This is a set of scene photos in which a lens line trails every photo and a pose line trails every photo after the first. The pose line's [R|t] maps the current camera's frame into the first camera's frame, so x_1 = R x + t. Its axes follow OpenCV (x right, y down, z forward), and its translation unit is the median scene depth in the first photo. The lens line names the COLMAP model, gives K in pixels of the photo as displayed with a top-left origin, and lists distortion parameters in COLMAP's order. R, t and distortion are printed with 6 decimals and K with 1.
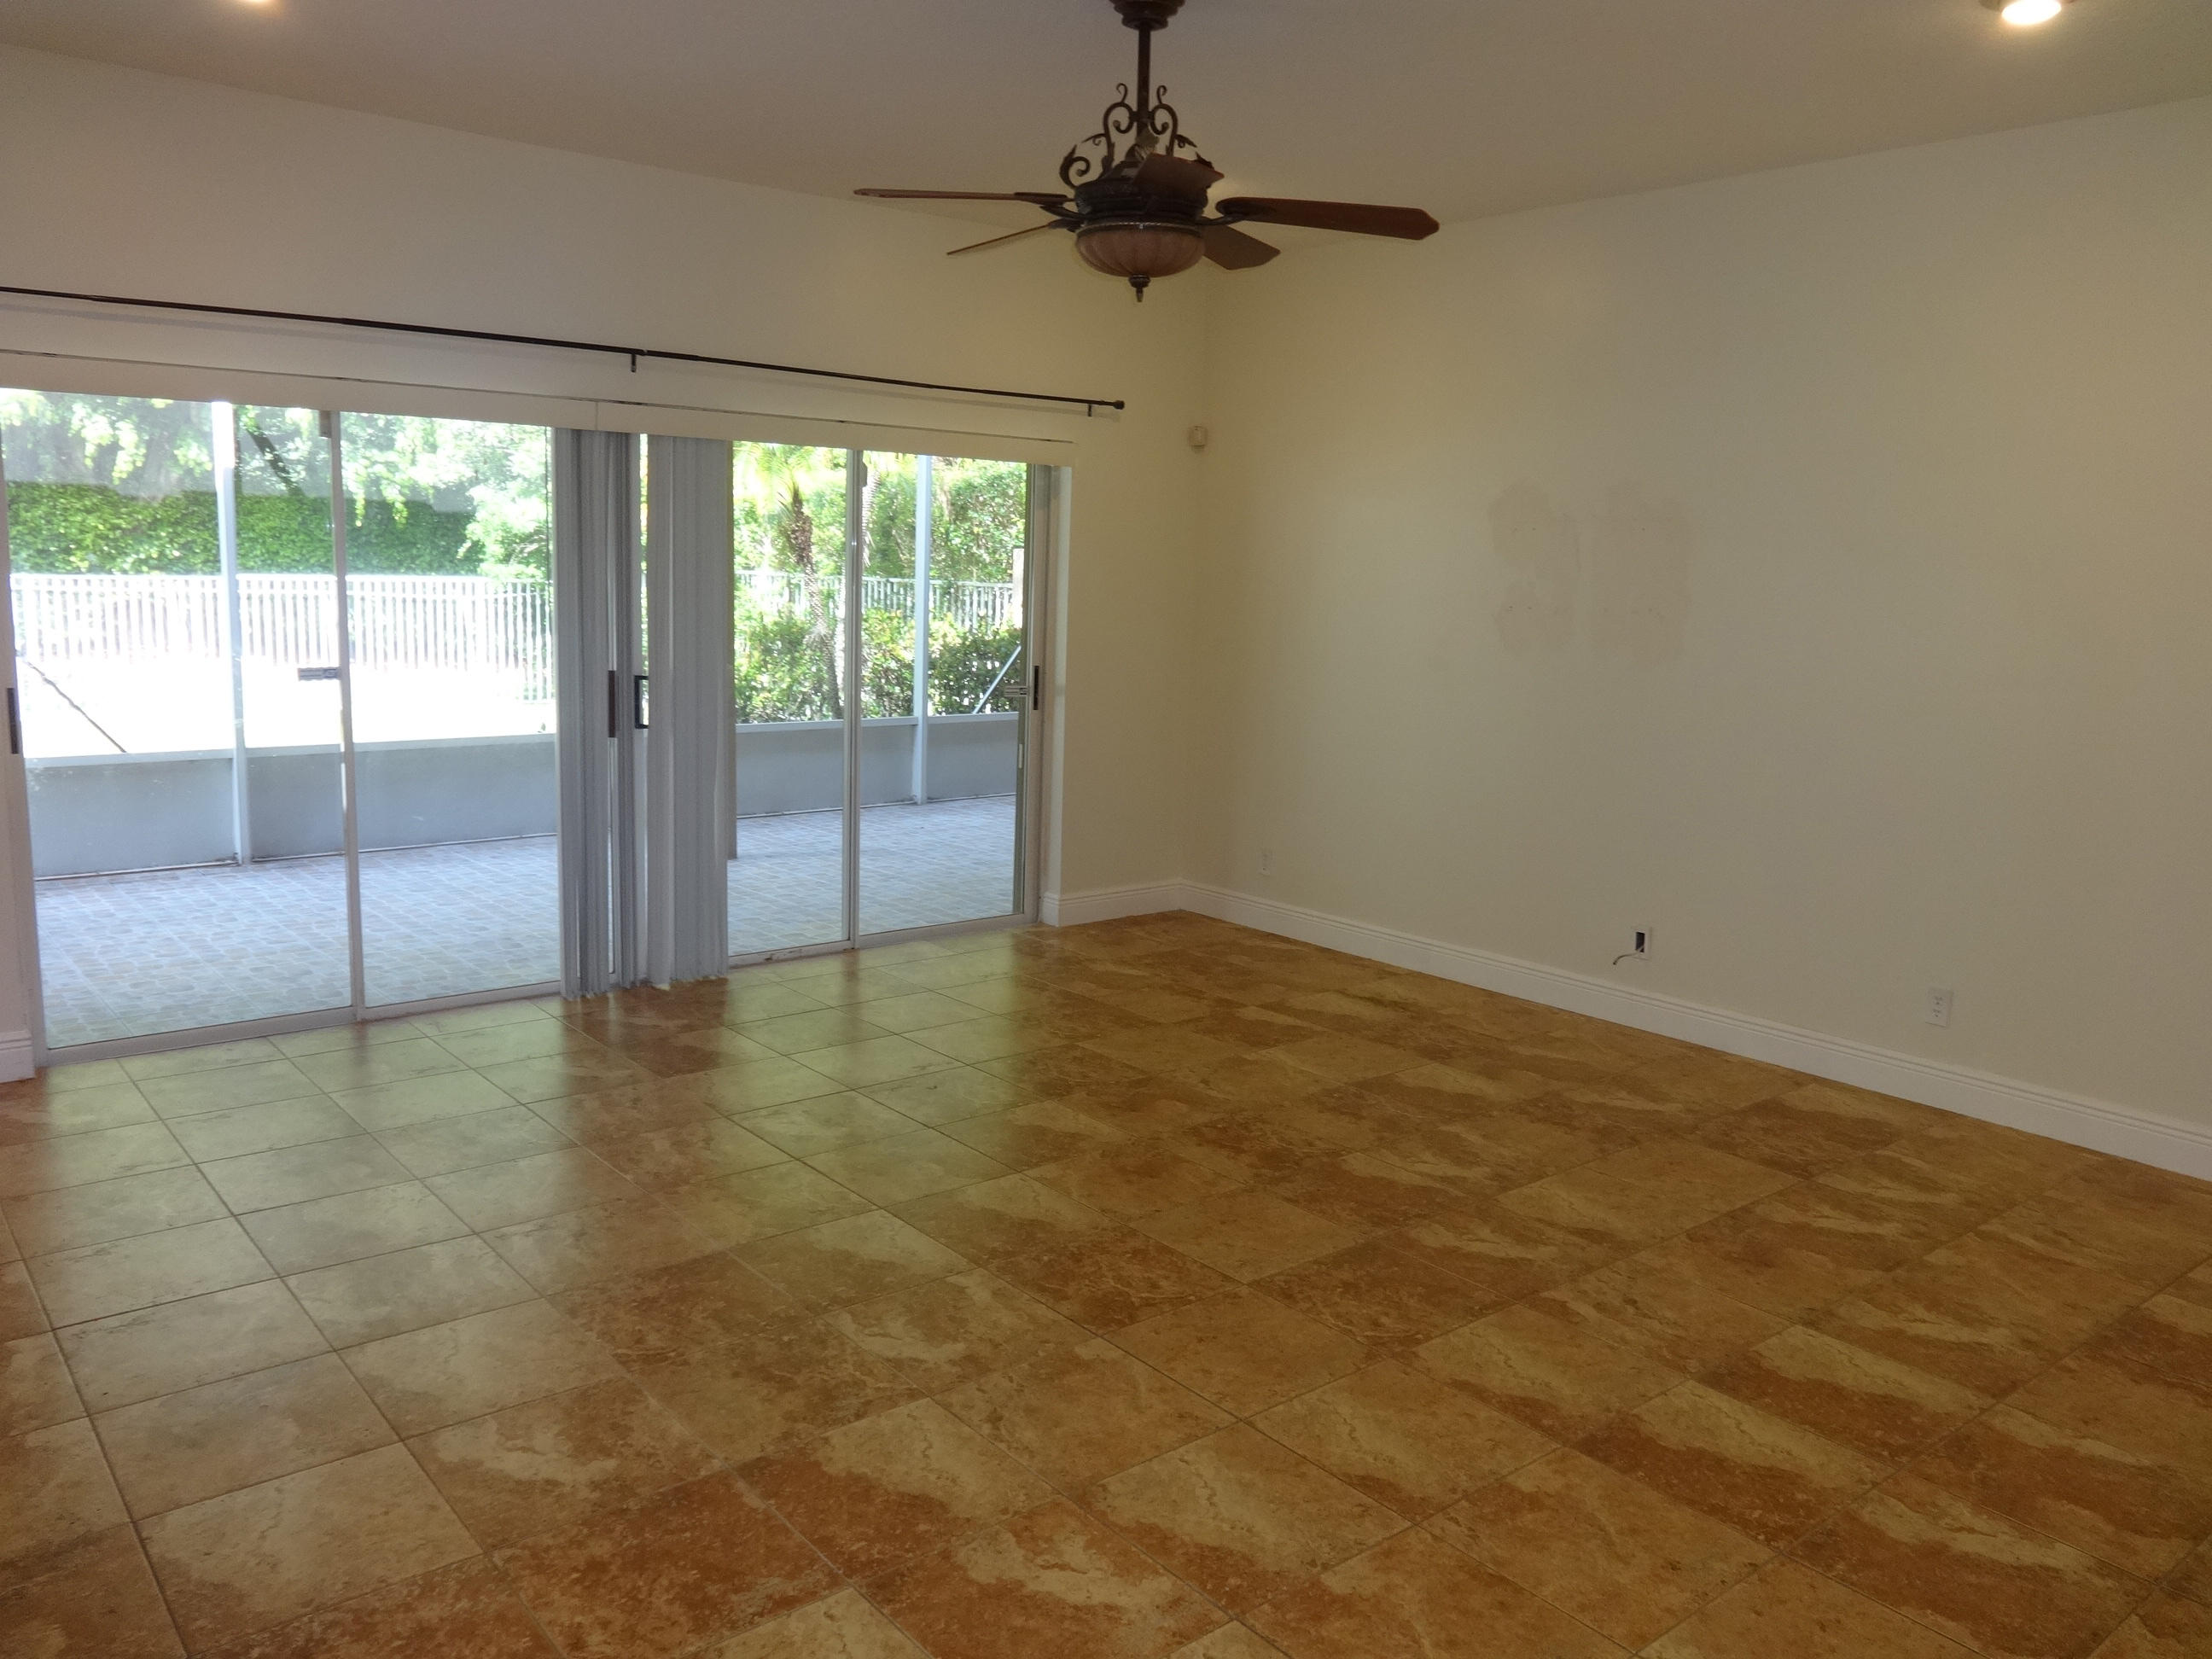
lens RADIAL K [[1658.7, 0, 1097.6], [0, 1658.7, 825.1], [0, 0, 1]] dist [-0.010406, 0.008039]
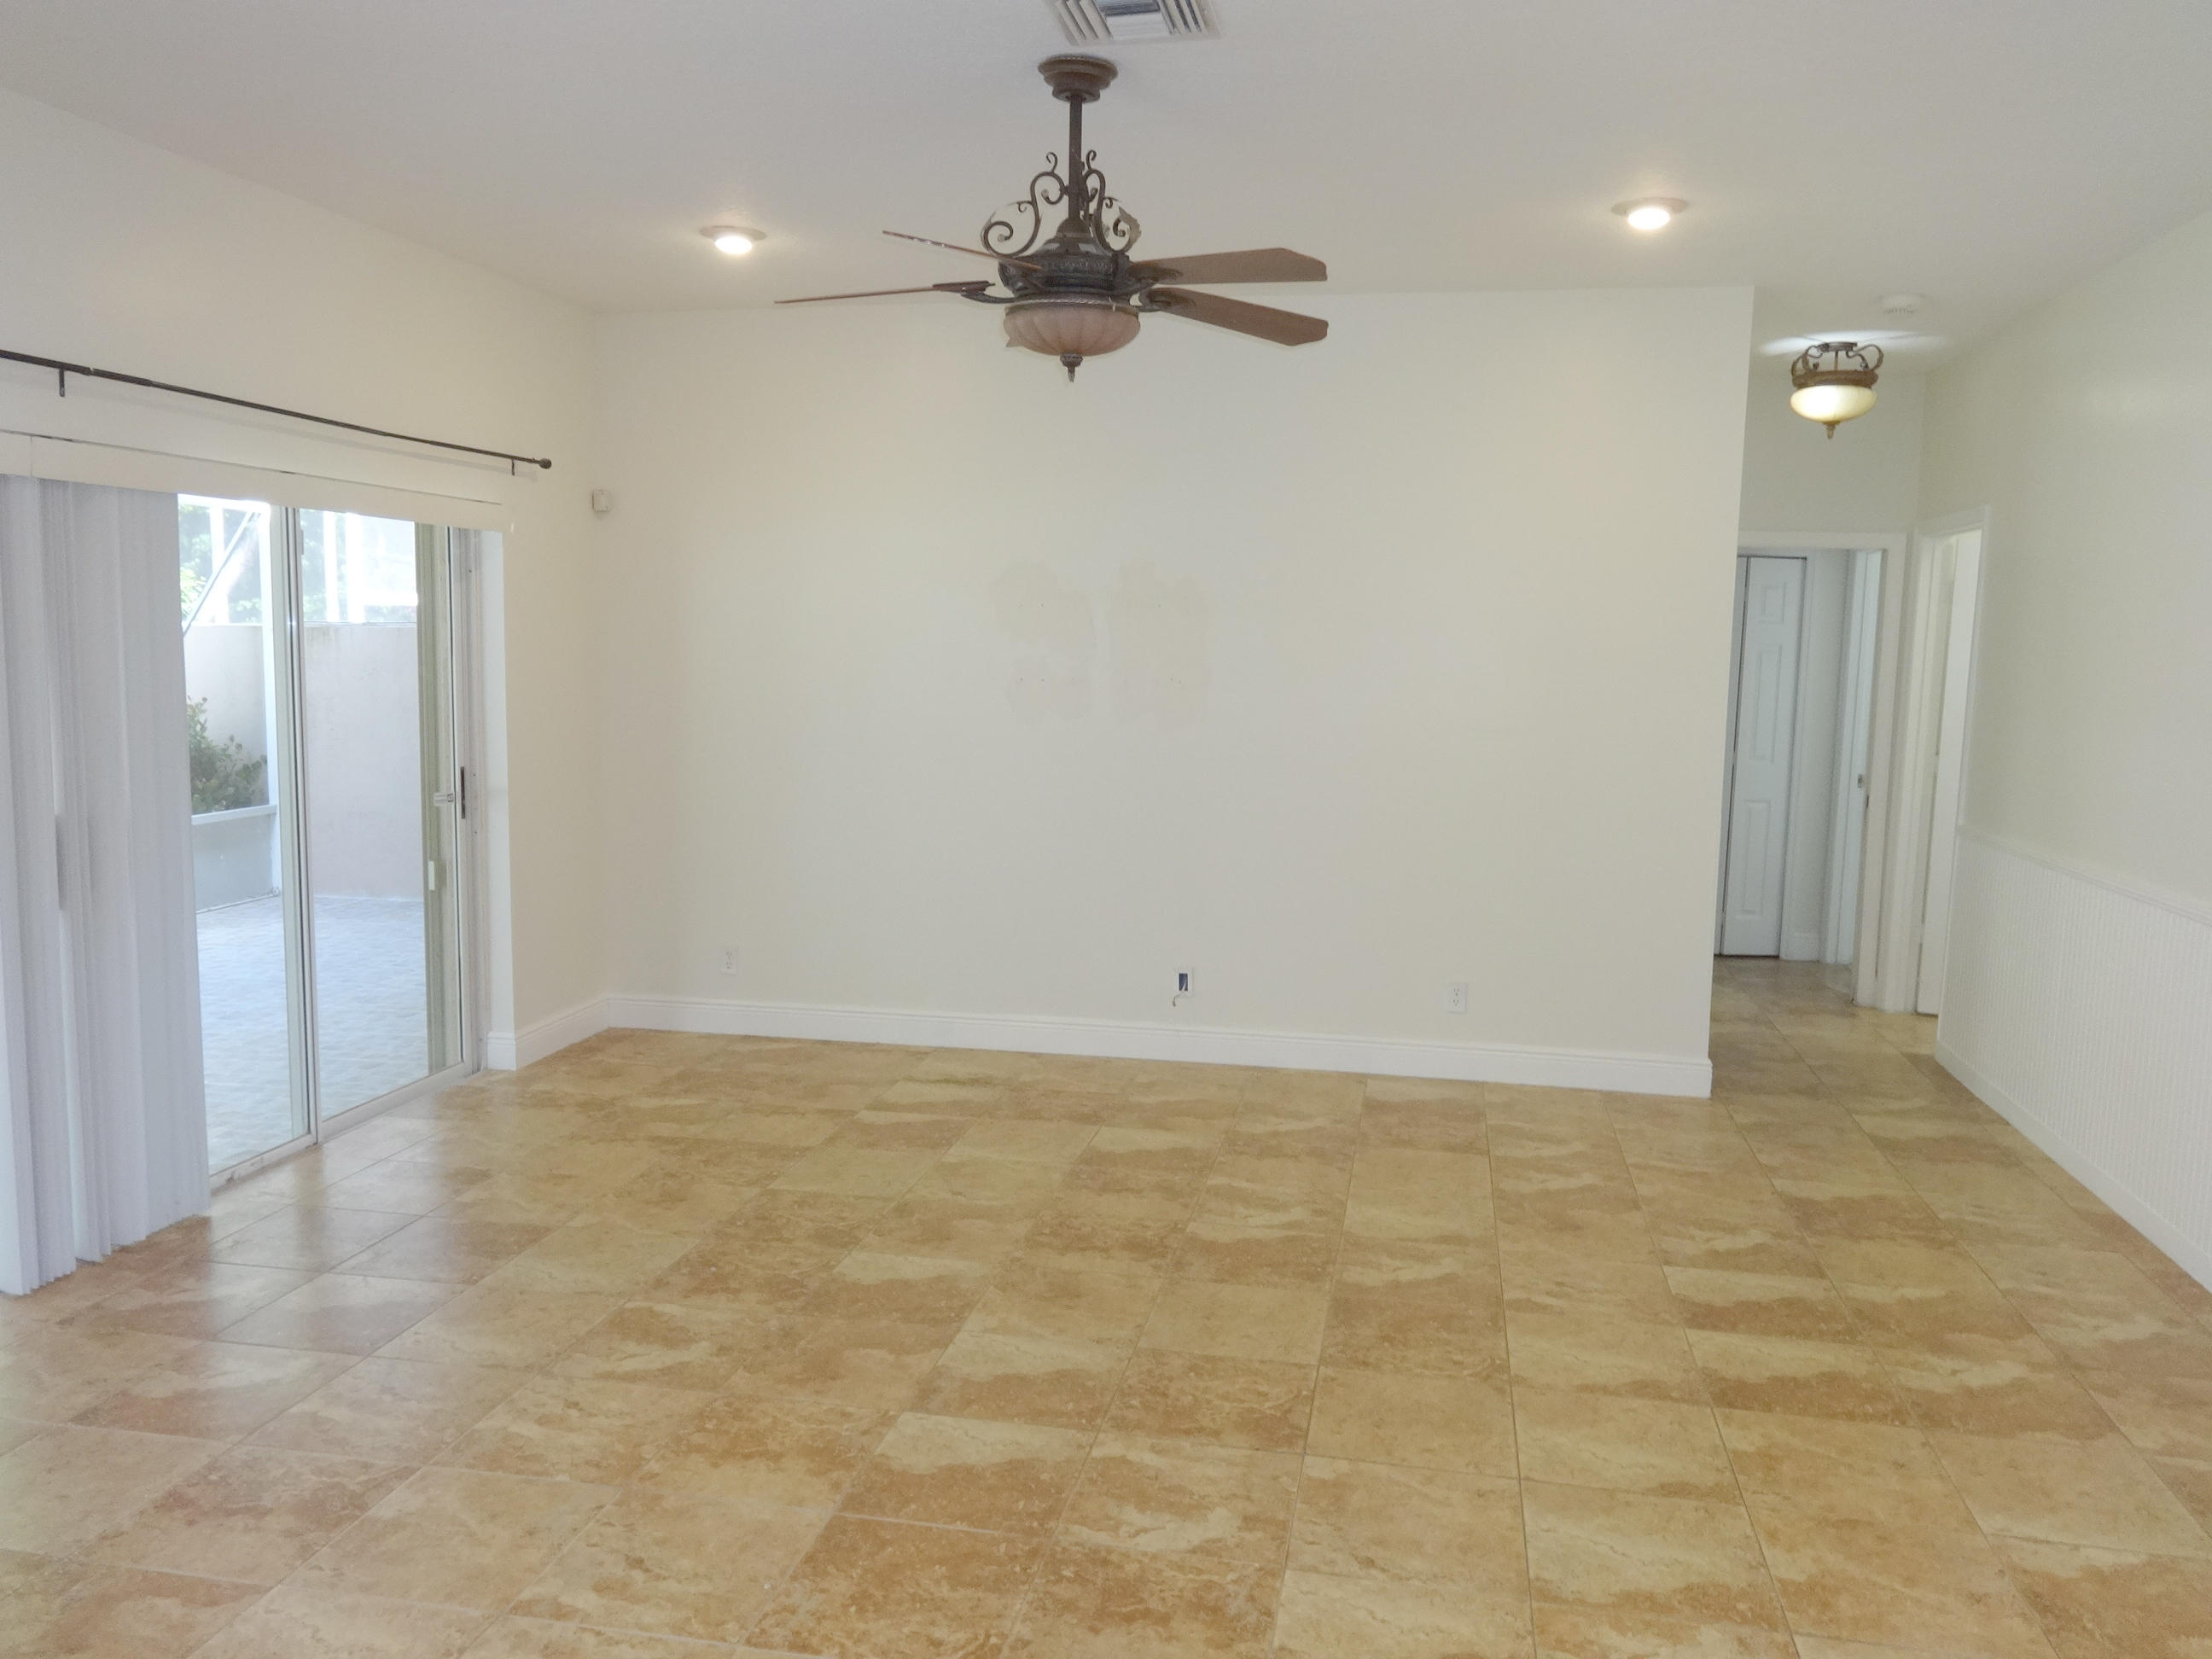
lens RADIAL K [[1678.0, 0, 1077.6], [0, 1678.0, 831.7], [0, 0, 1]] dist [0.015389, -0.012042]
pose [[0.778719, -0.090797, 0.620768, -0.558136], [0.108464, 0.994057, 0.009333, -0.063167], [-0.617926, 0.060064, 0.783939, 0.238318]]
